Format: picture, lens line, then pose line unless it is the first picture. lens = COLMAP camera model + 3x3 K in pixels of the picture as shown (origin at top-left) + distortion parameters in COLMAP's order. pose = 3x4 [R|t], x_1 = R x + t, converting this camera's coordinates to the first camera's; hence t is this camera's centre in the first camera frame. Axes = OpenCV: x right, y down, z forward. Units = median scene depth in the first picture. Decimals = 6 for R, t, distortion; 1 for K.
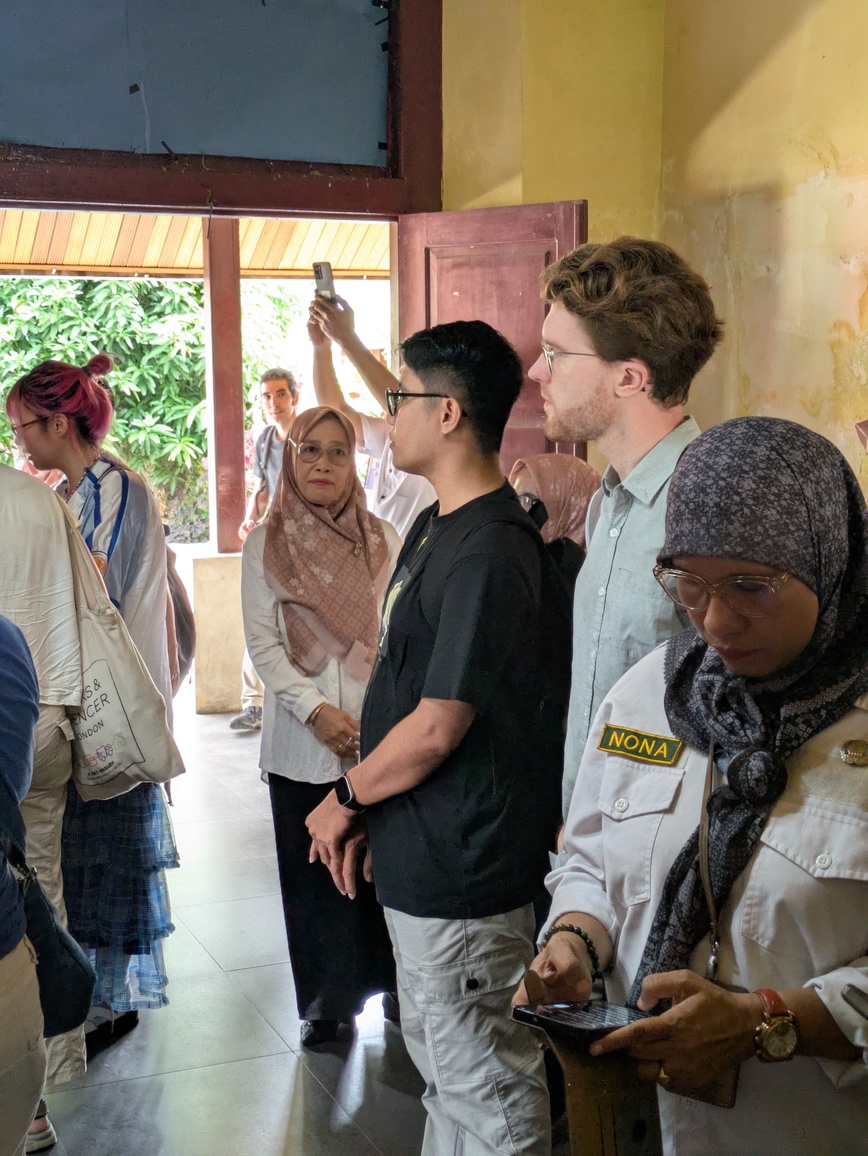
lens RADIAL K [[1685.5, 0, 441.5], [0, 1685.5, 575.0], [0, 0, 1]] dist [0.039019, 0.000000]
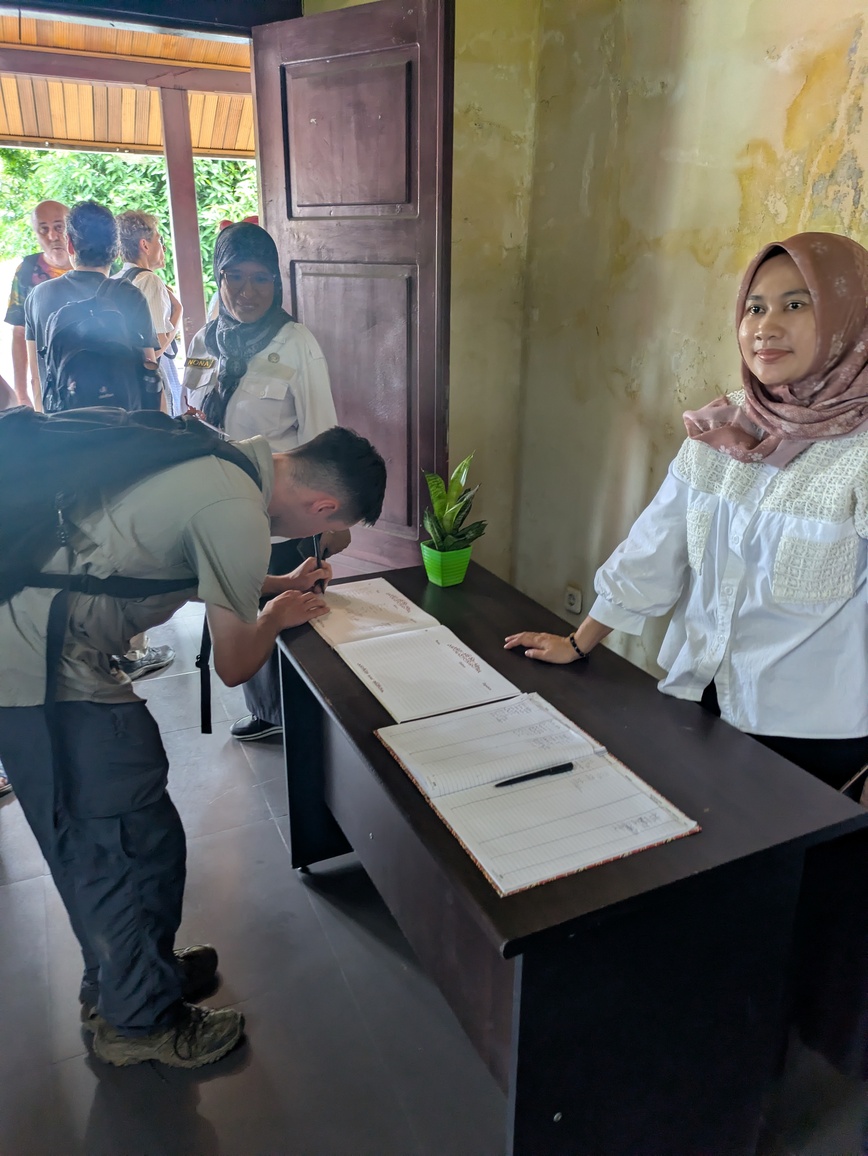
lens RADIAL K [[853.6, 0, 429.1], [0, 853.6, 579.2], [0, 0, 1]] dist [0.055967, -0.051896]
pose [[0.999706, 0.007261, 0.023139, 0.069534], [-0.012529, 0.971565, 0.236443, -0.041498], [-0.020764, -0.236663, 0.971370, 0.542822]]
